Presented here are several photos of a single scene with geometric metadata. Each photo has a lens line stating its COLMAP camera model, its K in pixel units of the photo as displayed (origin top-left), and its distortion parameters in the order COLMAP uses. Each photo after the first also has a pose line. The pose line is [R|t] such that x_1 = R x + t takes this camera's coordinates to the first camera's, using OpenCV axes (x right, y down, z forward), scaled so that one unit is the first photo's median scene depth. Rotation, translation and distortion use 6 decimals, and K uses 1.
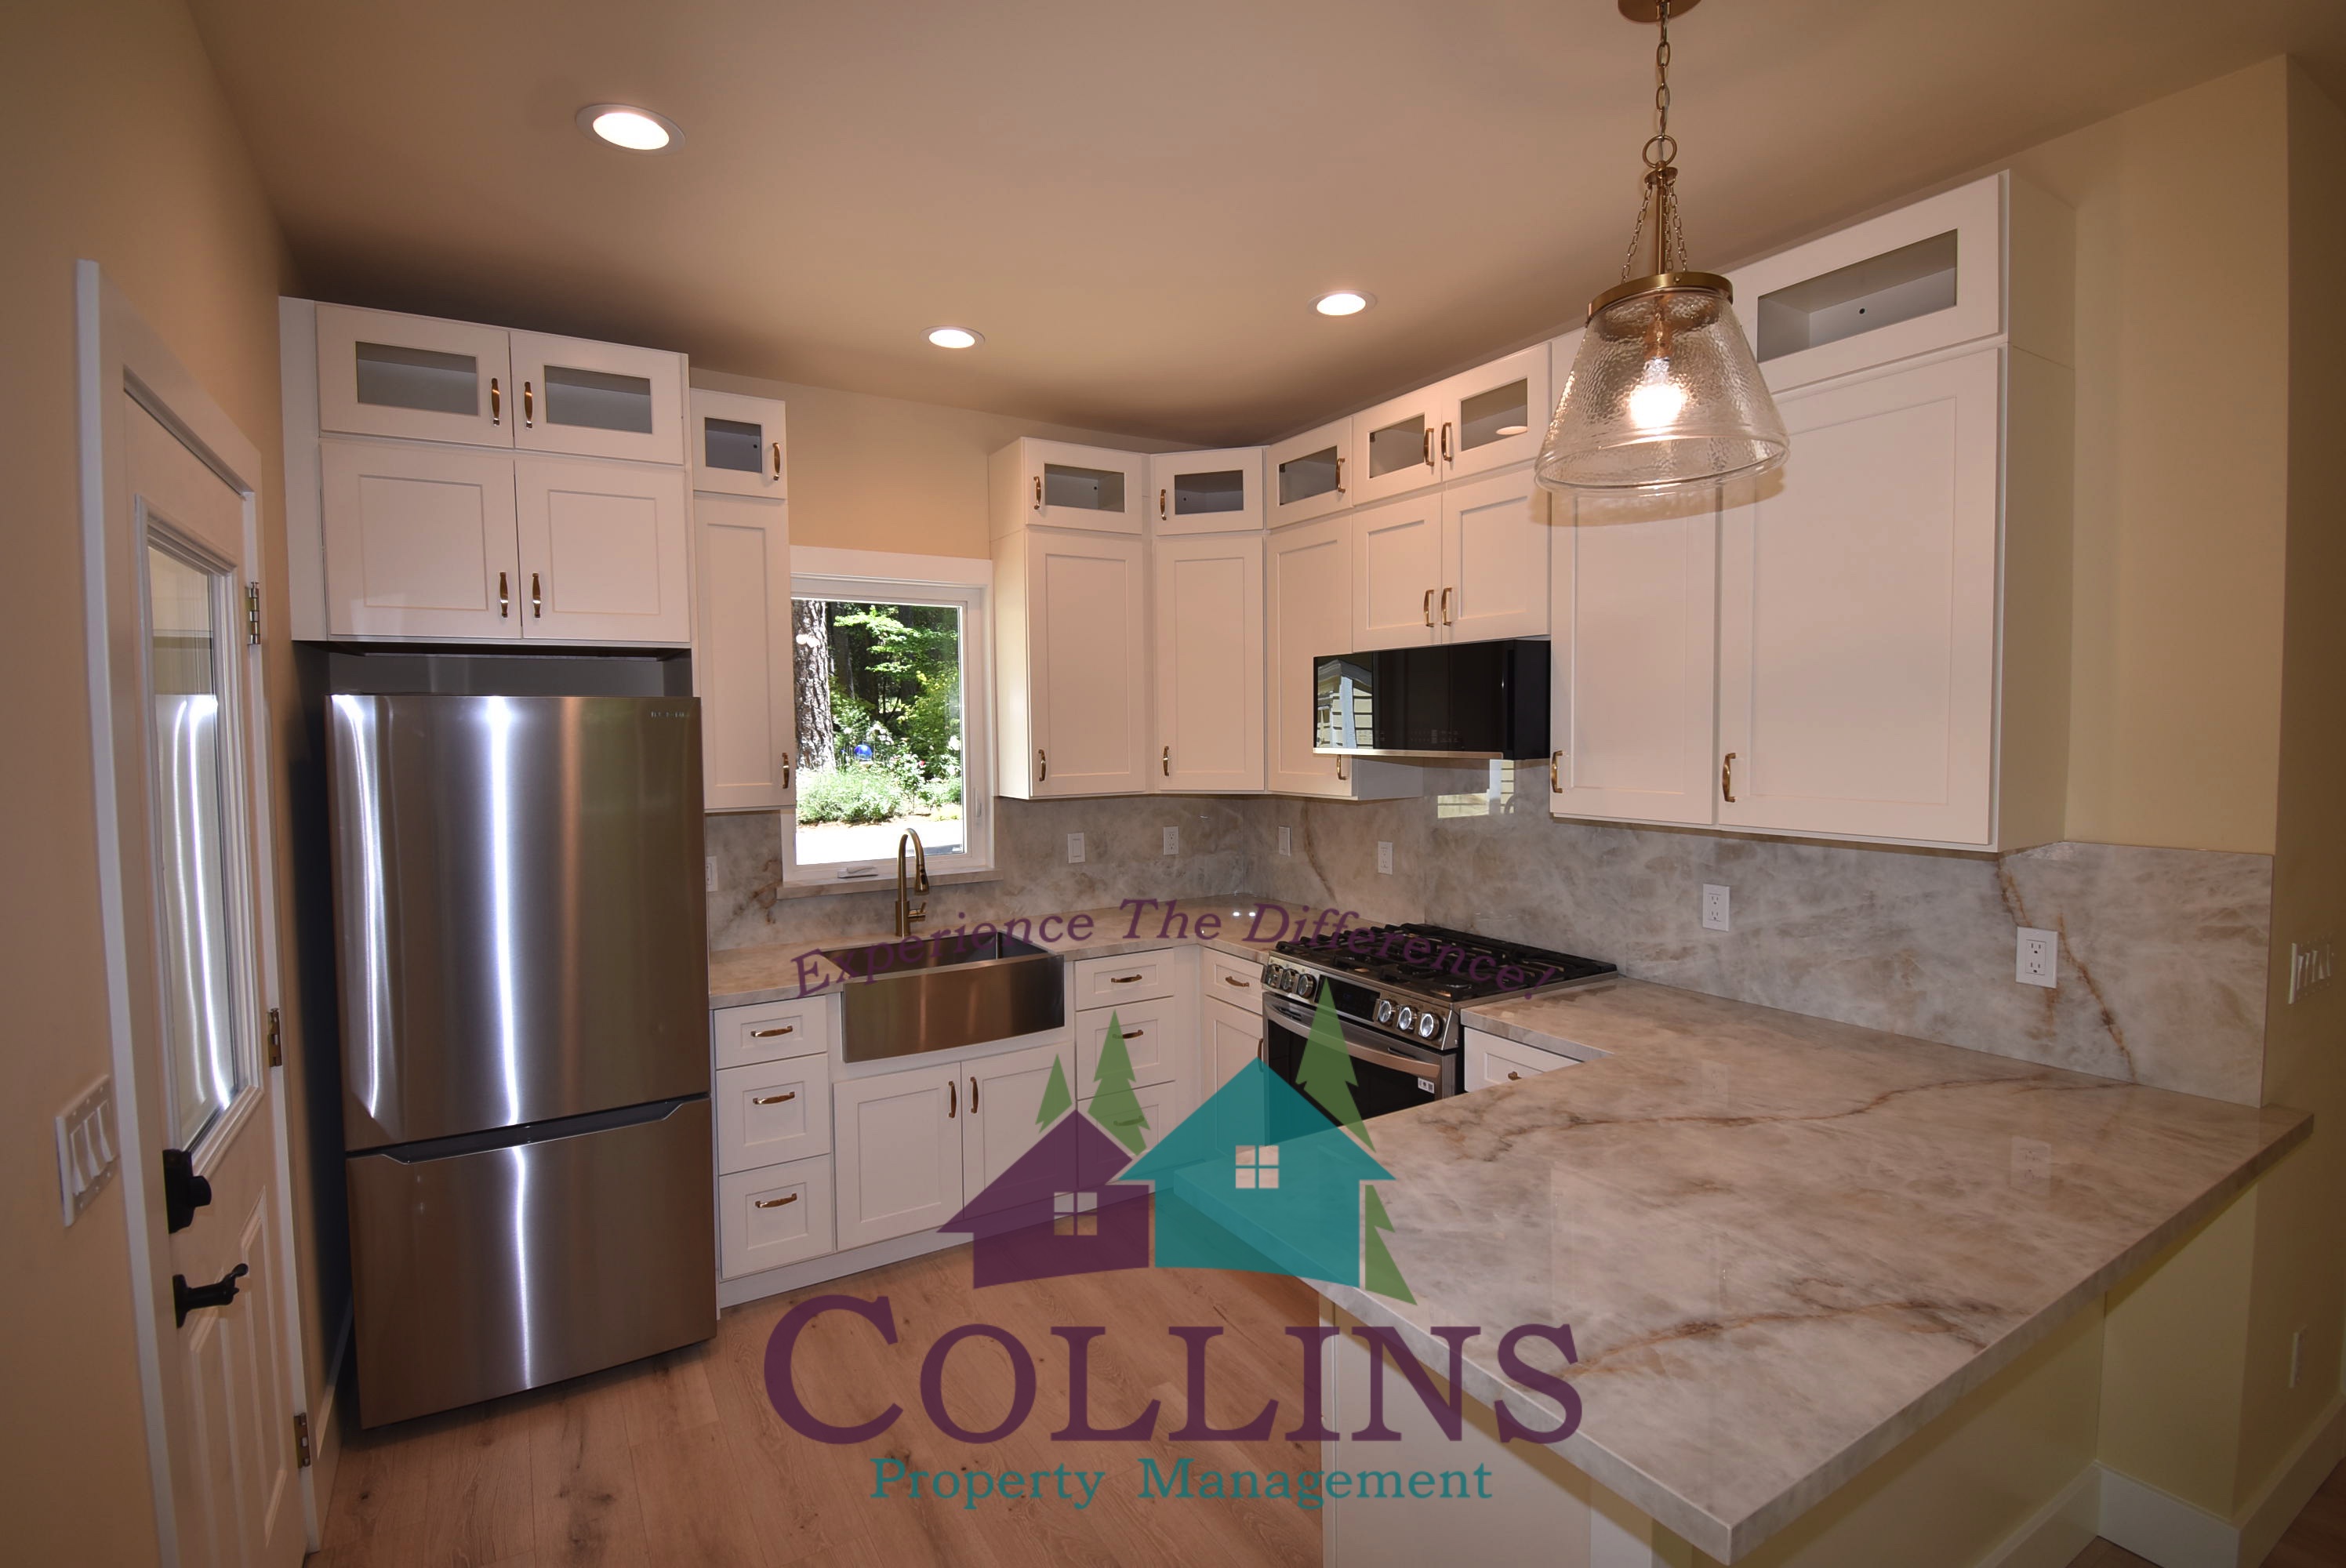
lens RADIAL K [[1060.9, 0, 1179.4], [0, 1060.9, 785.1], [0, 0, 1]] dist [0.000310, 0.000000]
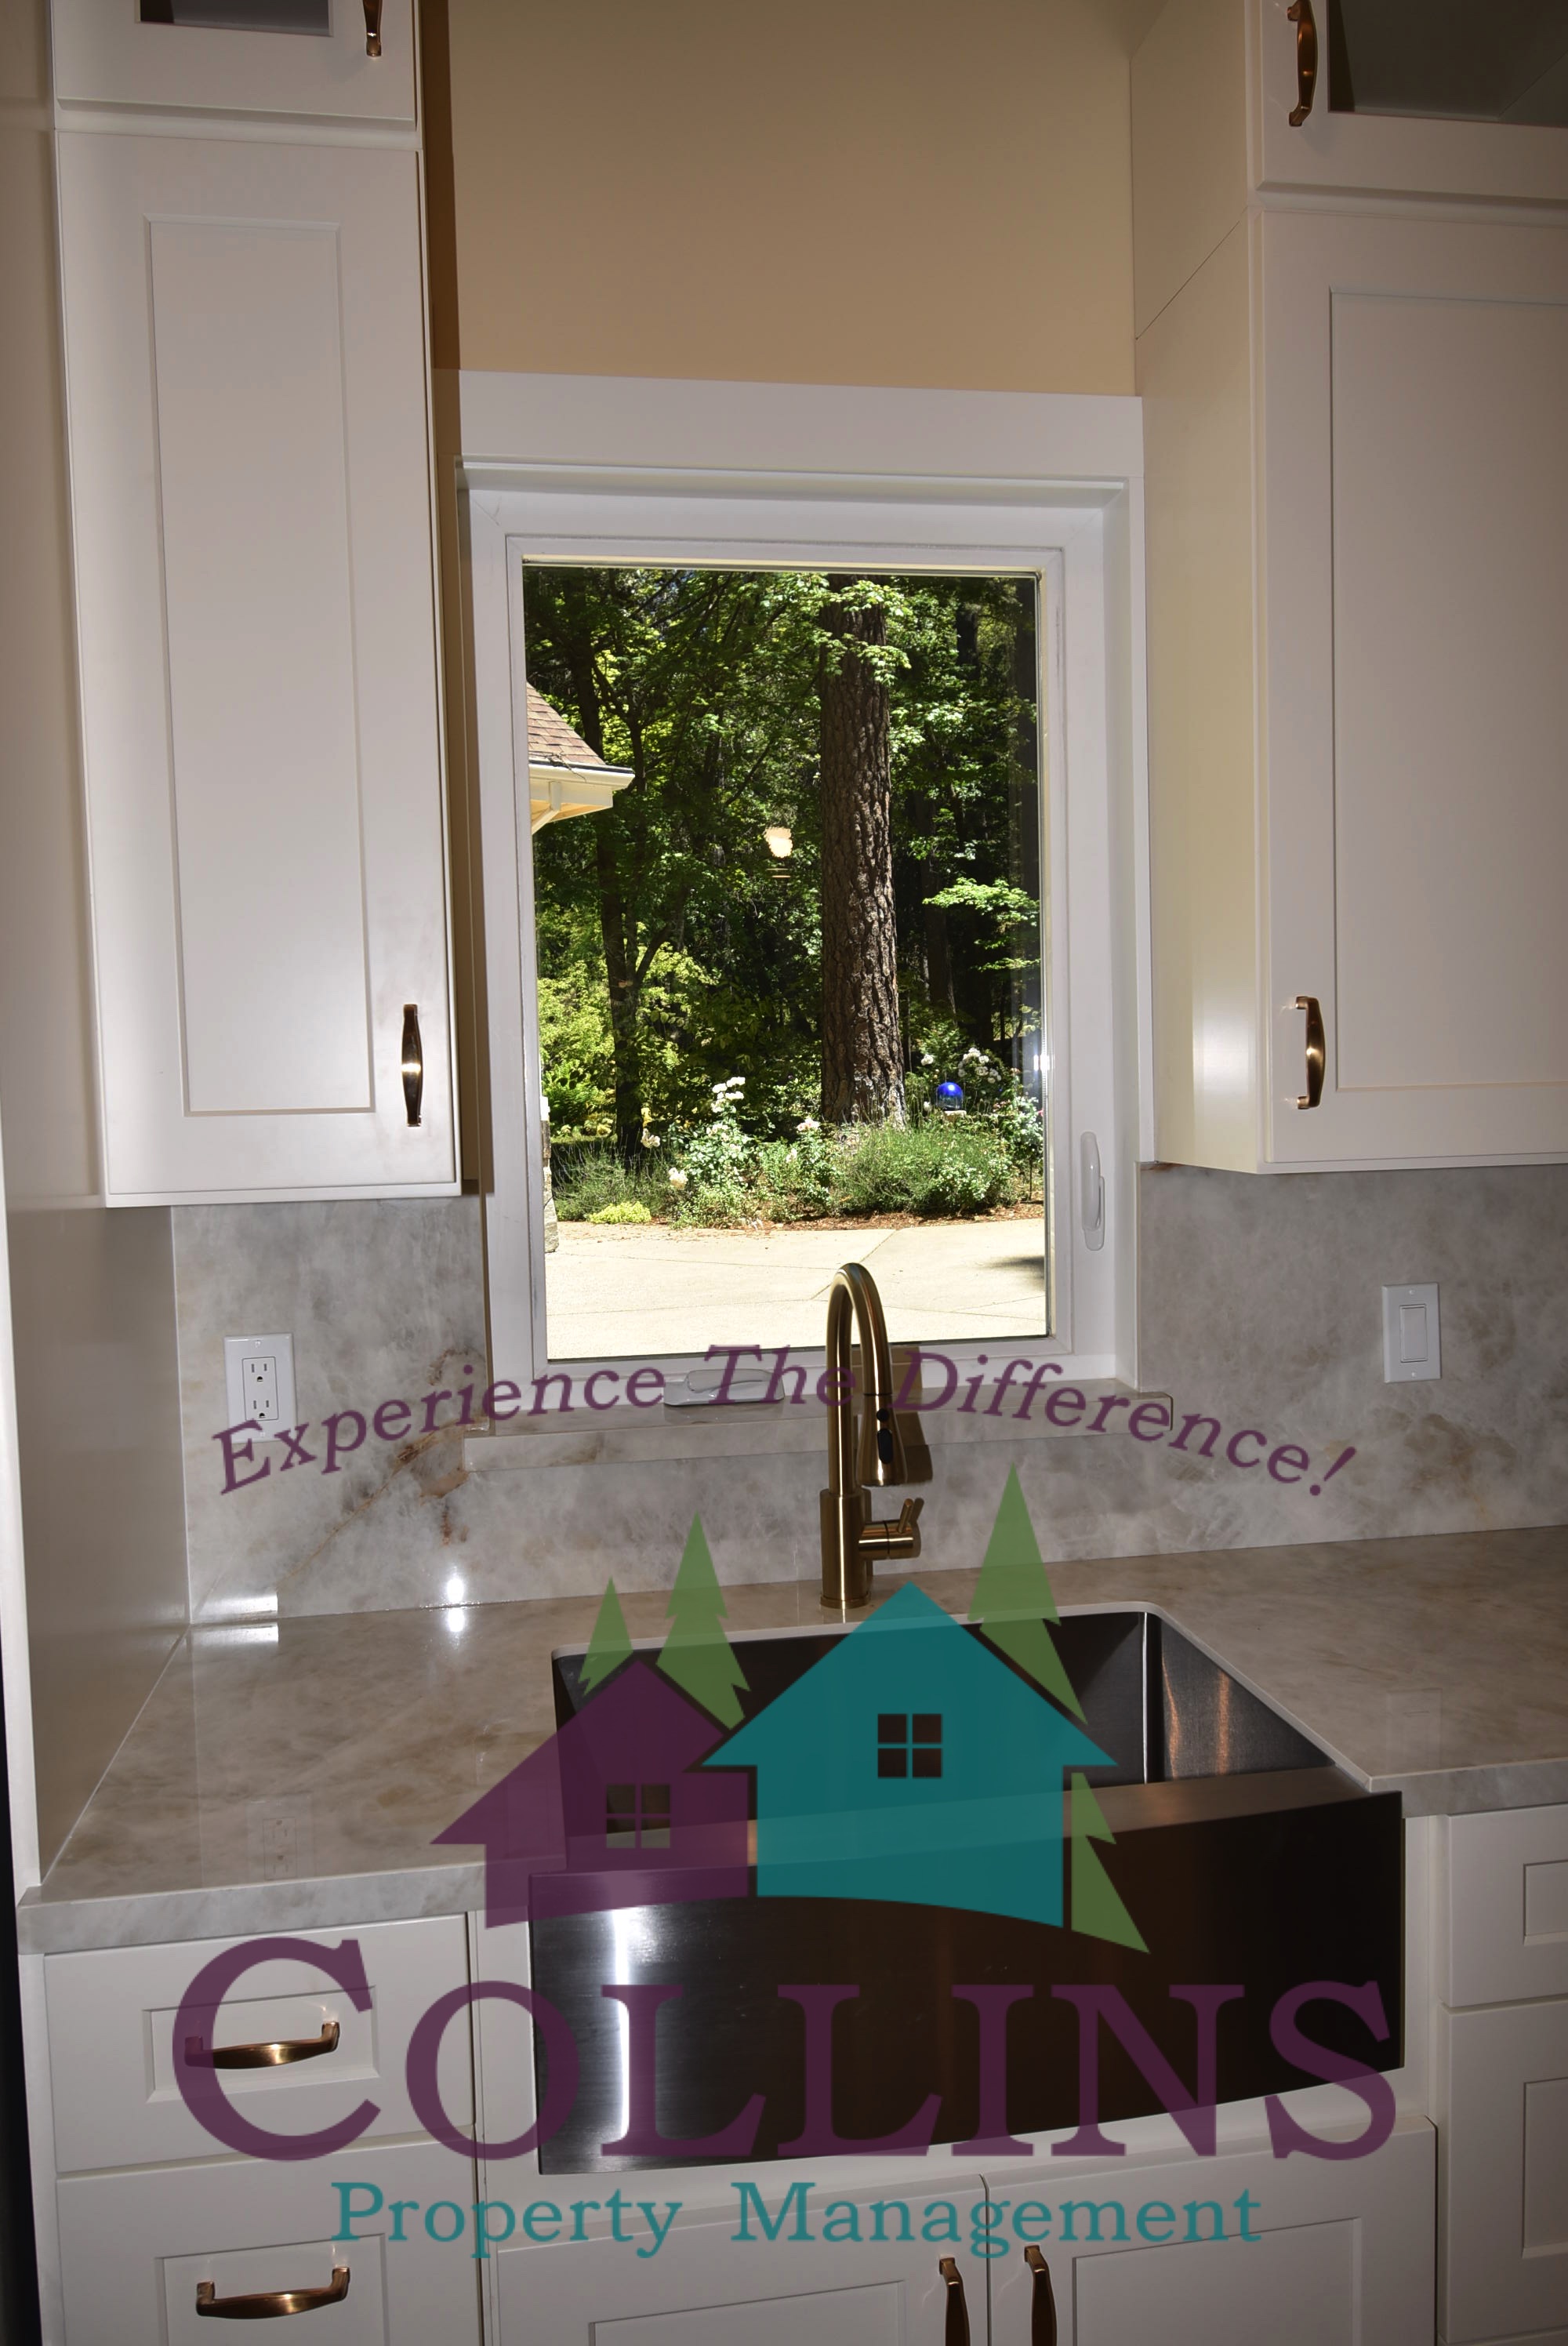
lens RADIAL K [[1737.2, 0, 789.9], [0, 1737.2, 1177.1], [0, 0, 1]] dist [-0.007160, -0.001264]
pose [[0.924400, 0.011392, -0.381254, -0.085778], [-0.006346, 0.999875, 0.014490, 0.009156], [0.381371, -0.010975, 0.924357, 0.552384]]
